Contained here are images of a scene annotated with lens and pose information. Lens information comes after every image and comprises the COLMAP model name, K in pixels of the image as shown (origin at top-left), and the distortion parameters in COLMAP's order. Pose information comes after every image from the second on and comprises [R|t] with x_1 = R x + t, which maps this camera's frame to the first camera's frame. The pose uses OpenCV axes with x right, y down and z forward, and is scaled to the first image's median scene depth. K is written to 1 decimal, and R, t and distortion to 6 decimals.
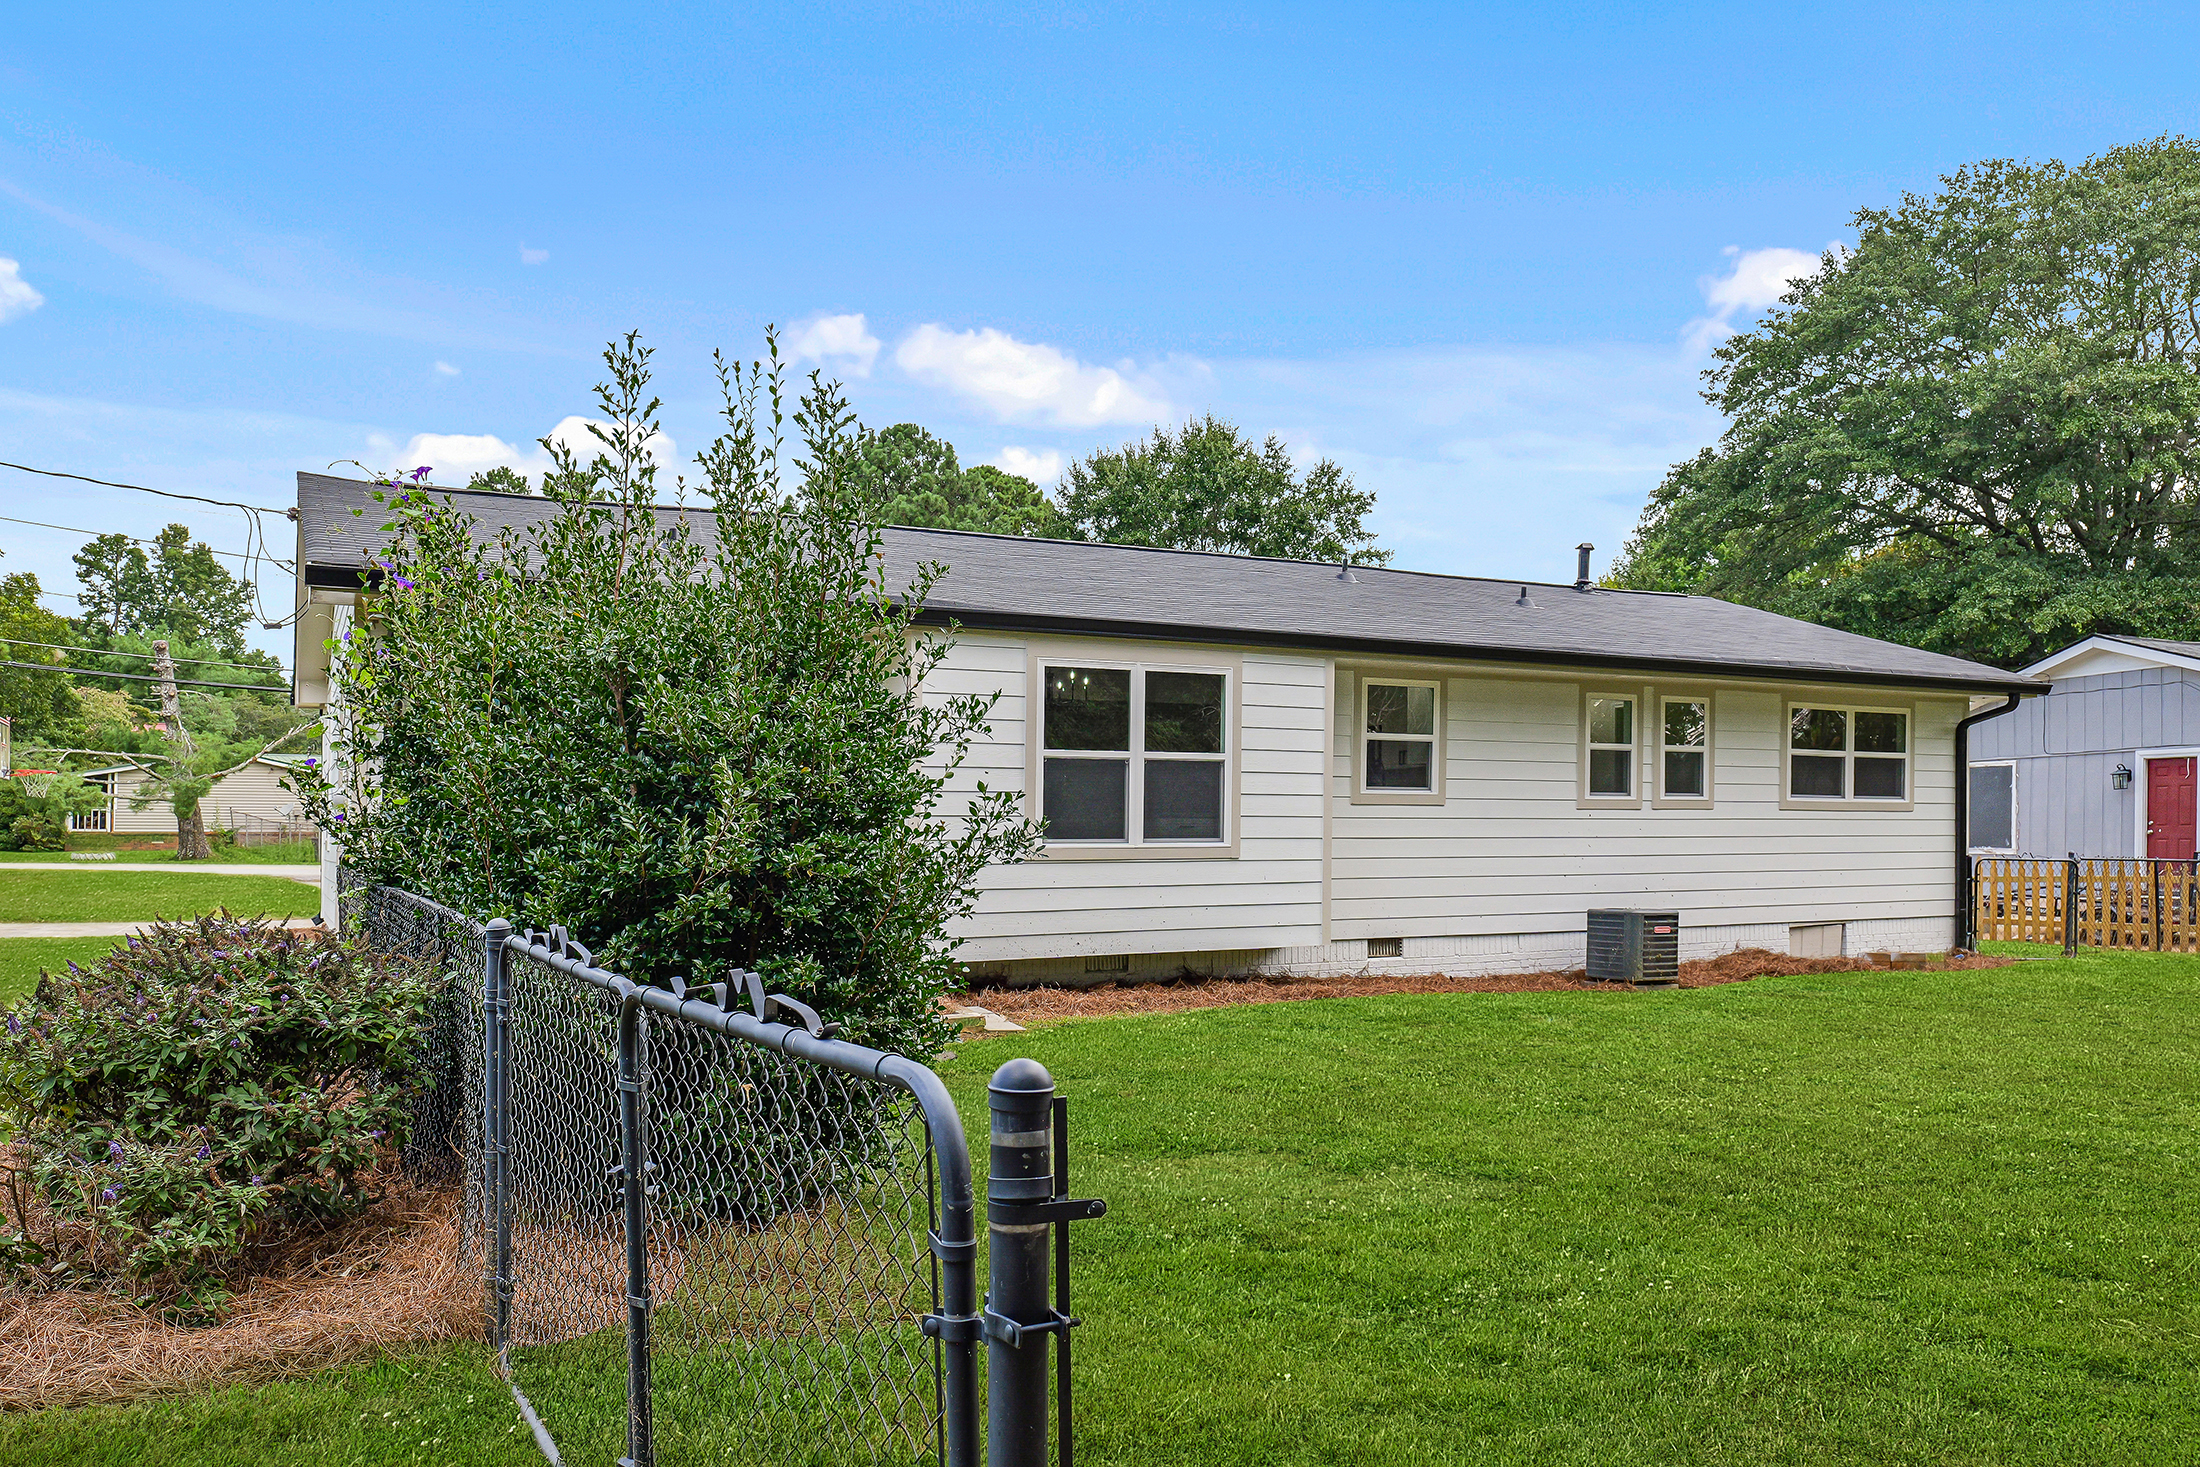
lens RADIAL K [[1650.9, 0, 1104.9], [0, 1650.9, 815.7], [0, 0, 1]] dist [-0.006459, -0.003919]
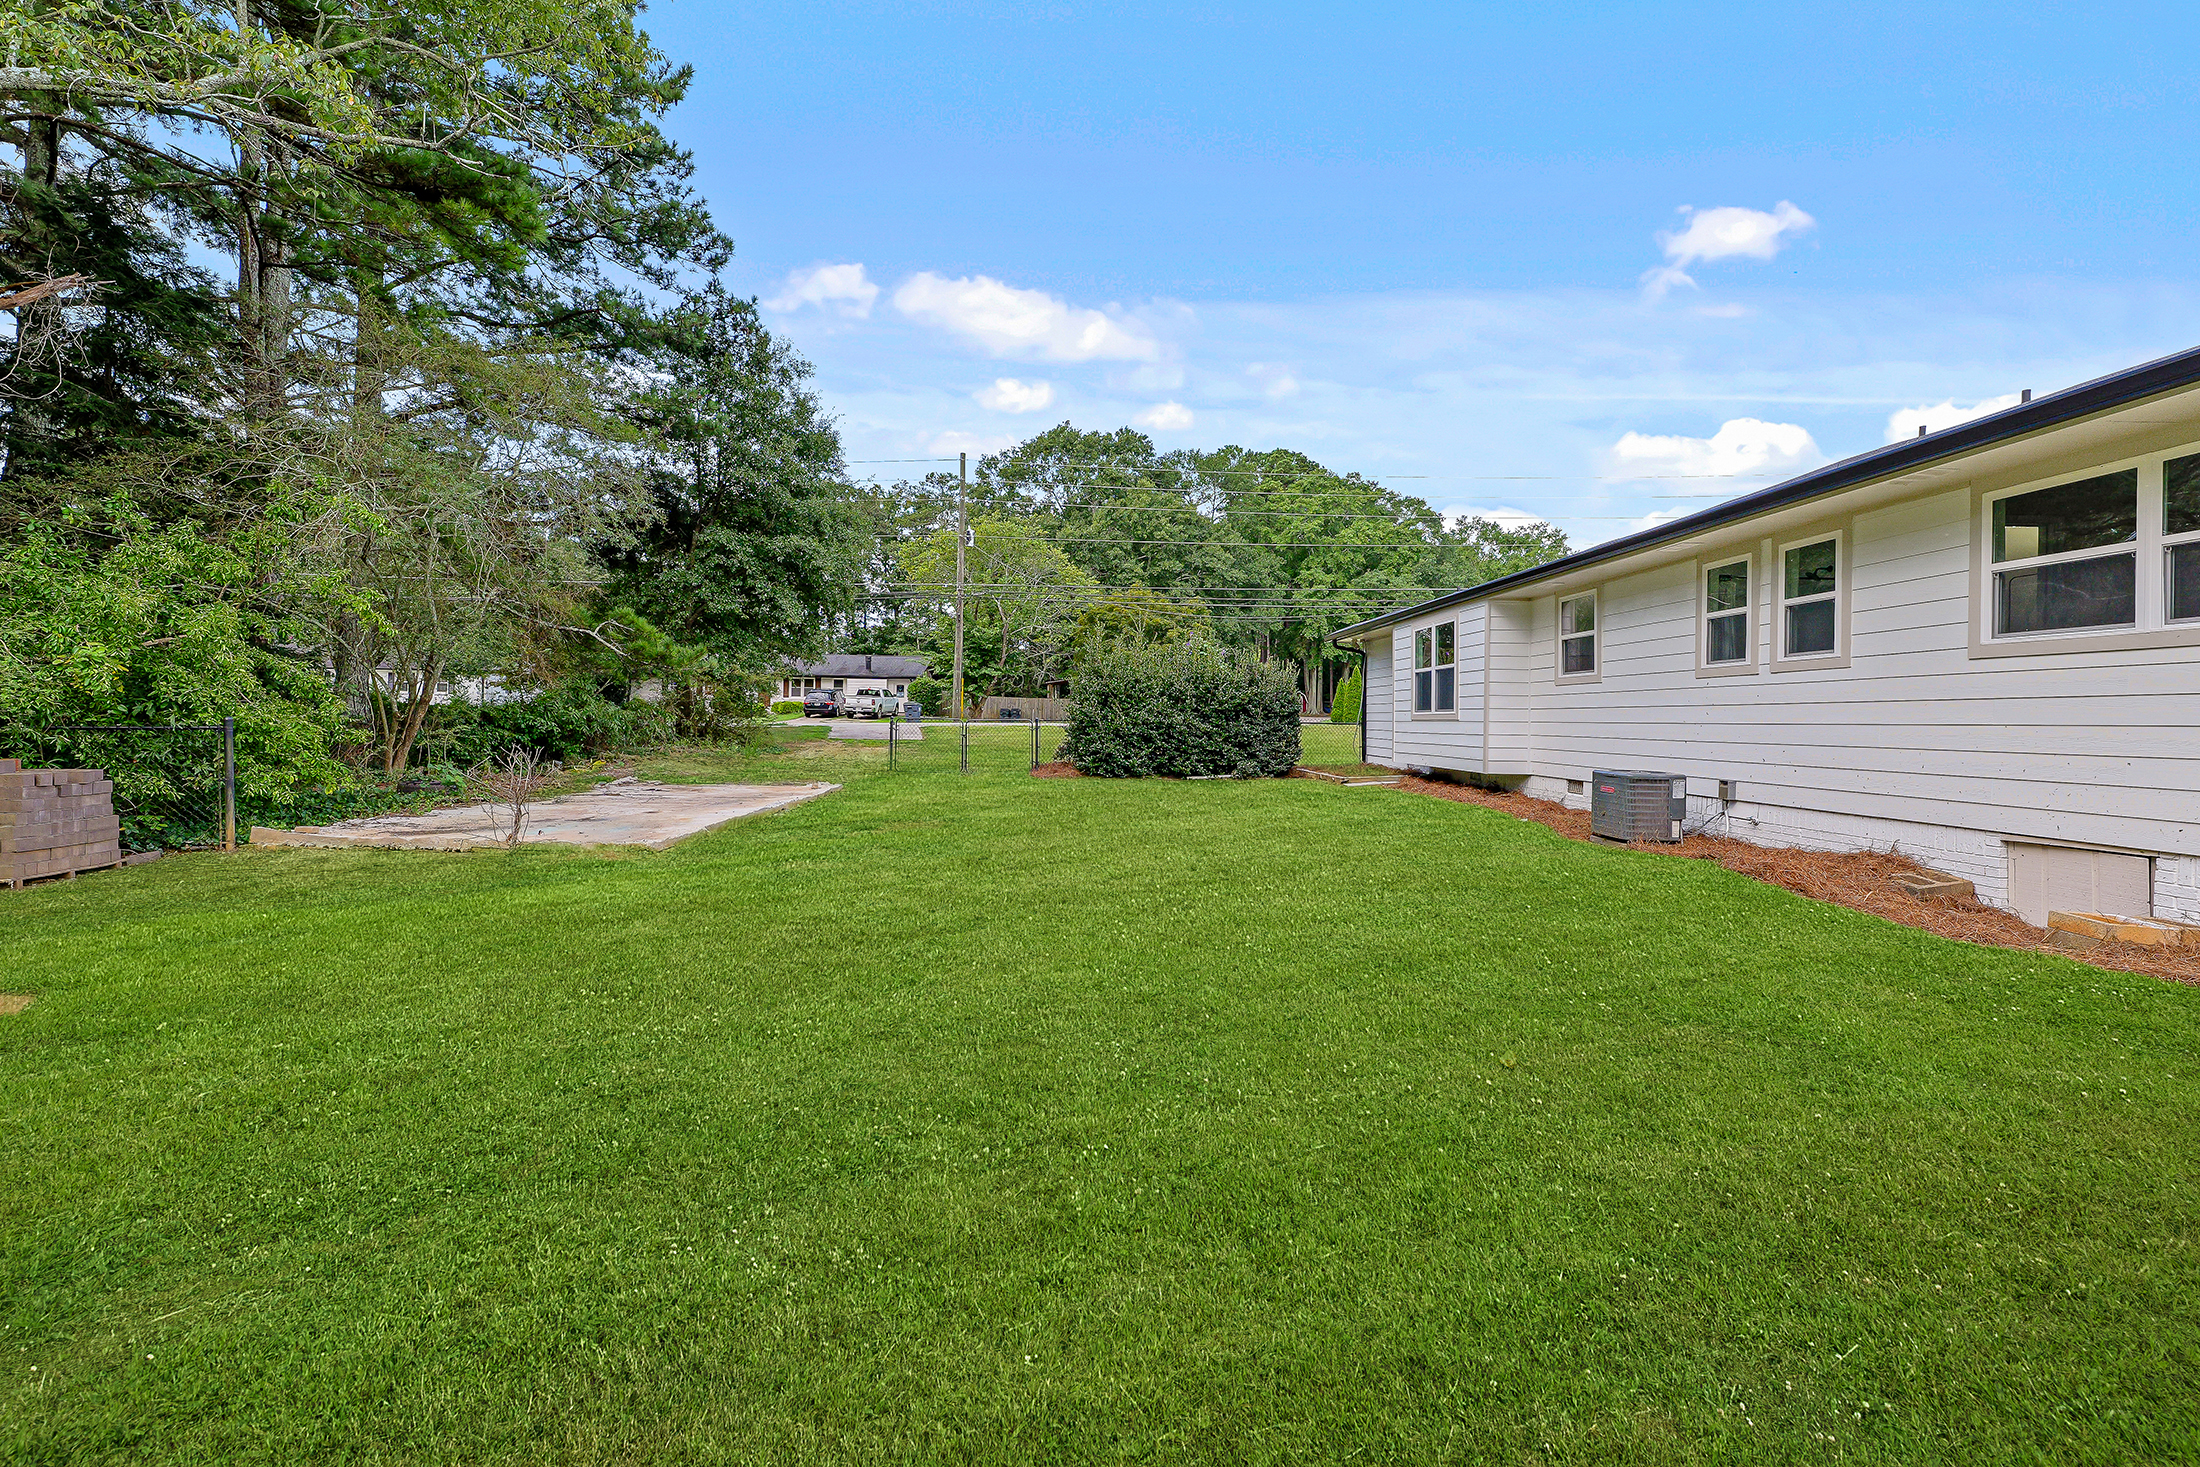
lens RADIAL K [[888.1, 0, 1106.7], [0, 888.1, 726.8], [0, 0, 1]] dist [0.001595, 0.000099]
pose [[-0.433593, 0.009259, -0.901061, 0.932283], [0.008285, 0.999946, 0.006288, 0.019601], [0.901071, -0.004739, -0.433646, 0.884868]]
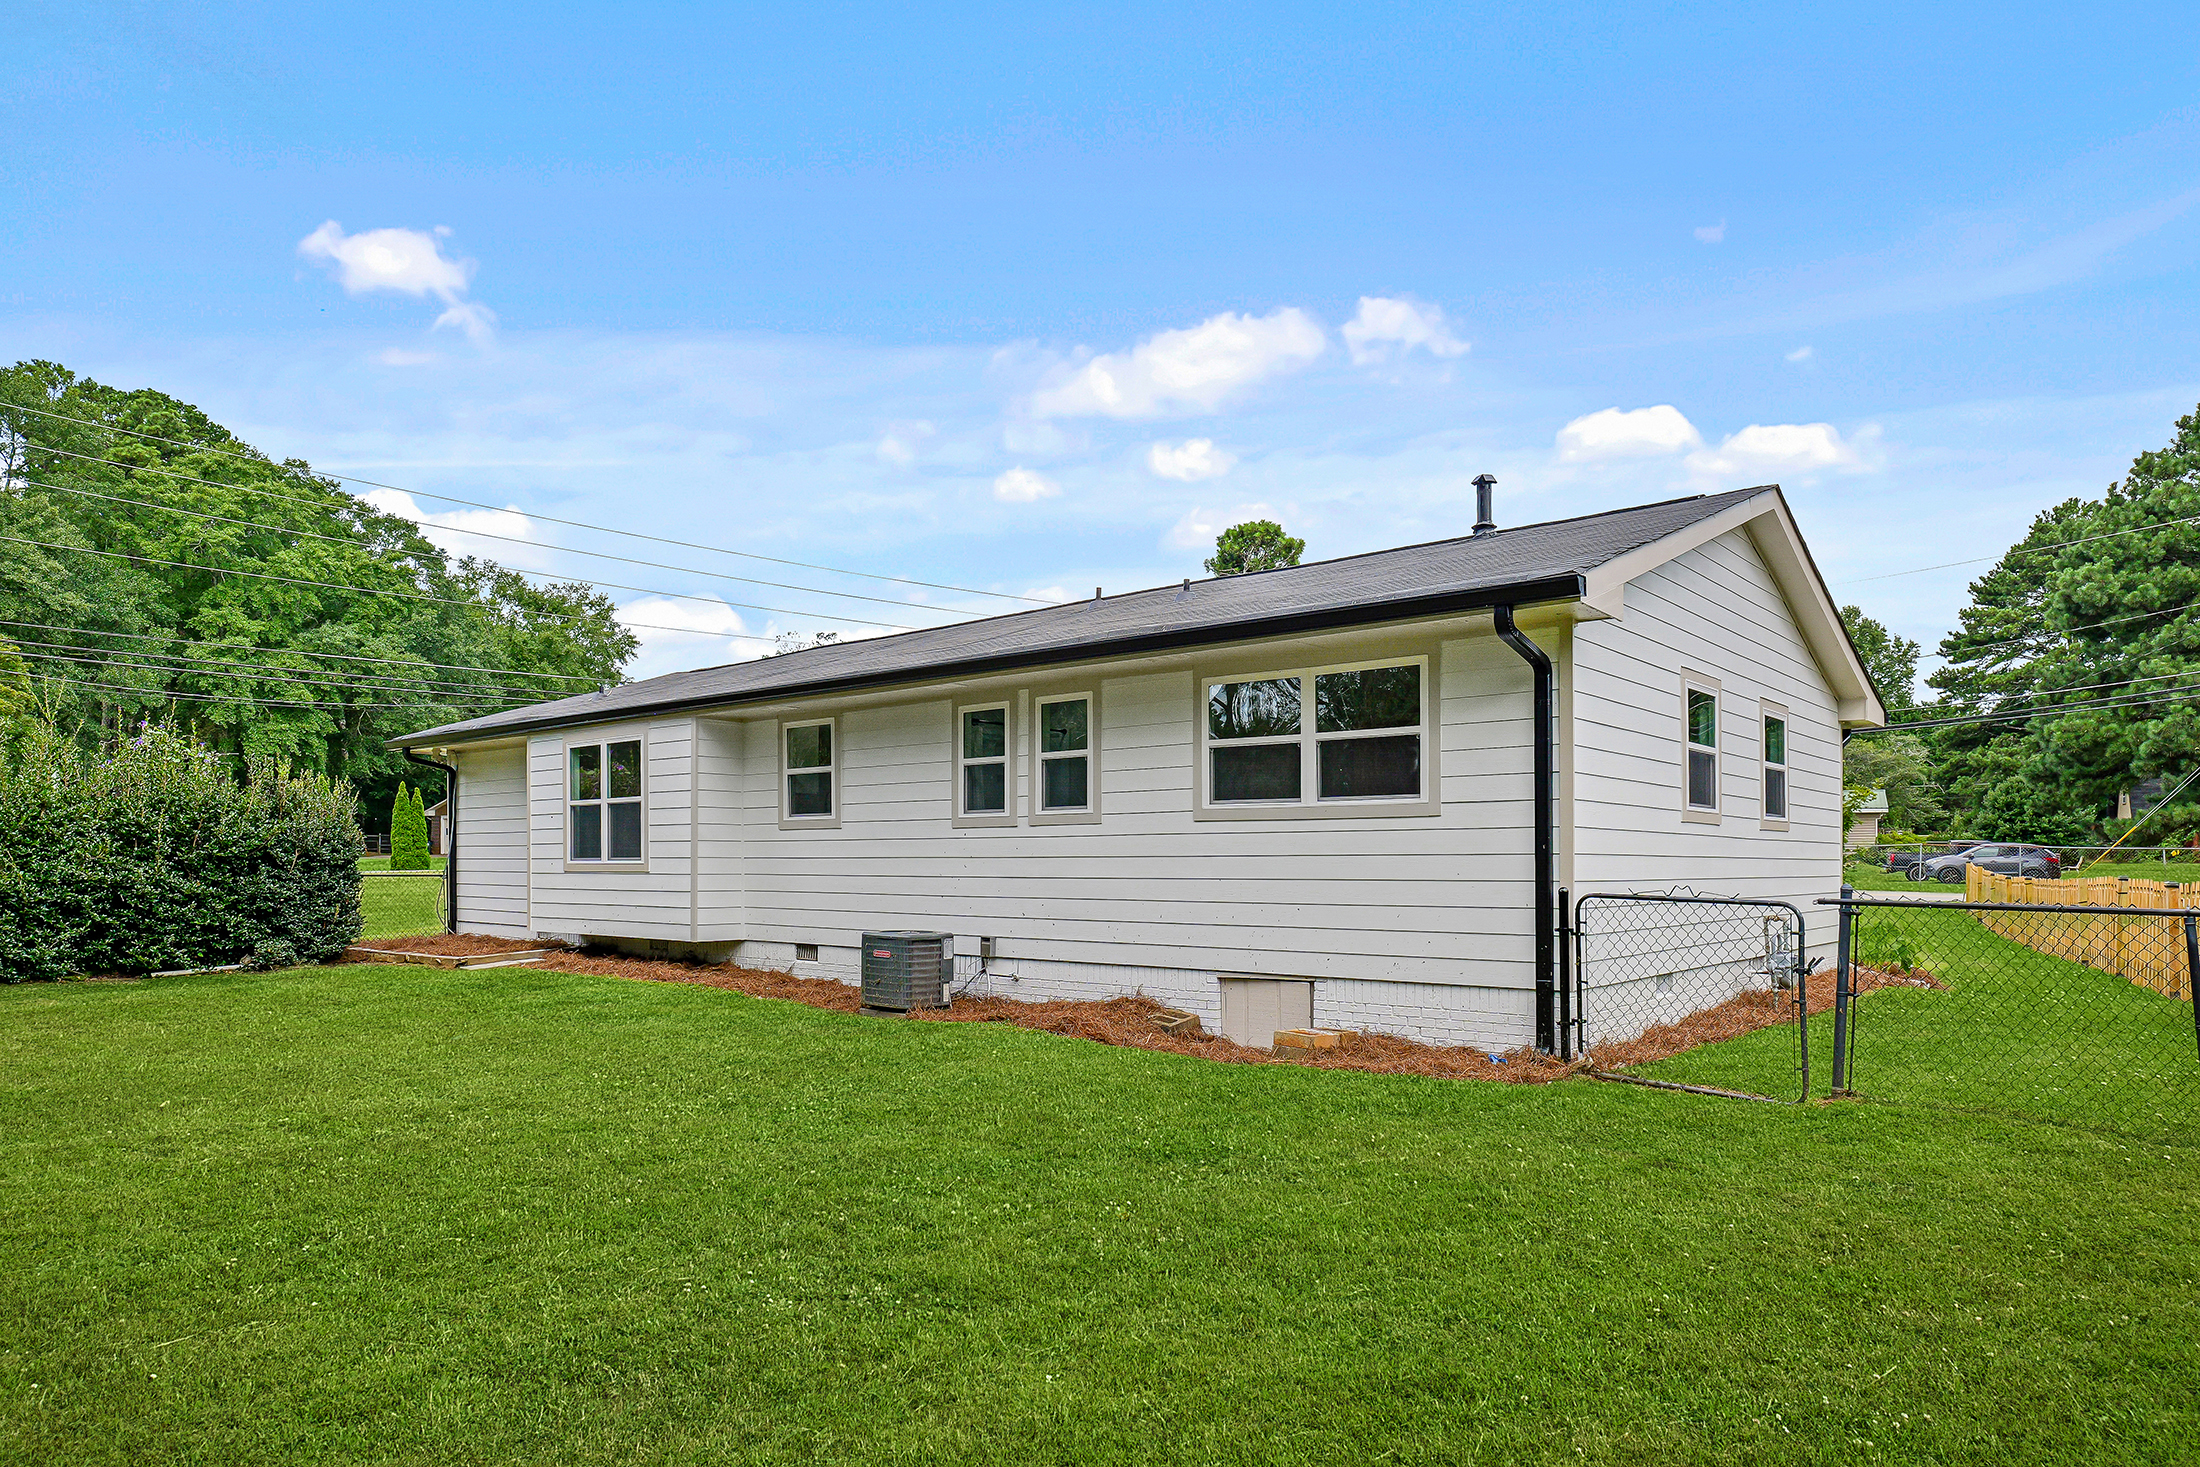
lens RADIAL K [[1328.8, 0, 1057.8], [0, 1328.8, 852.7], [0, 0, 1]] dist [-0.045370, 0.047627]
pose [[0.362427, -0.001081, -0.932012, 1.009719], [0.013814, 0.999896, 0.004213, 0.007879], [0.931910, -0.014402, 0.362404, 0.755338]]
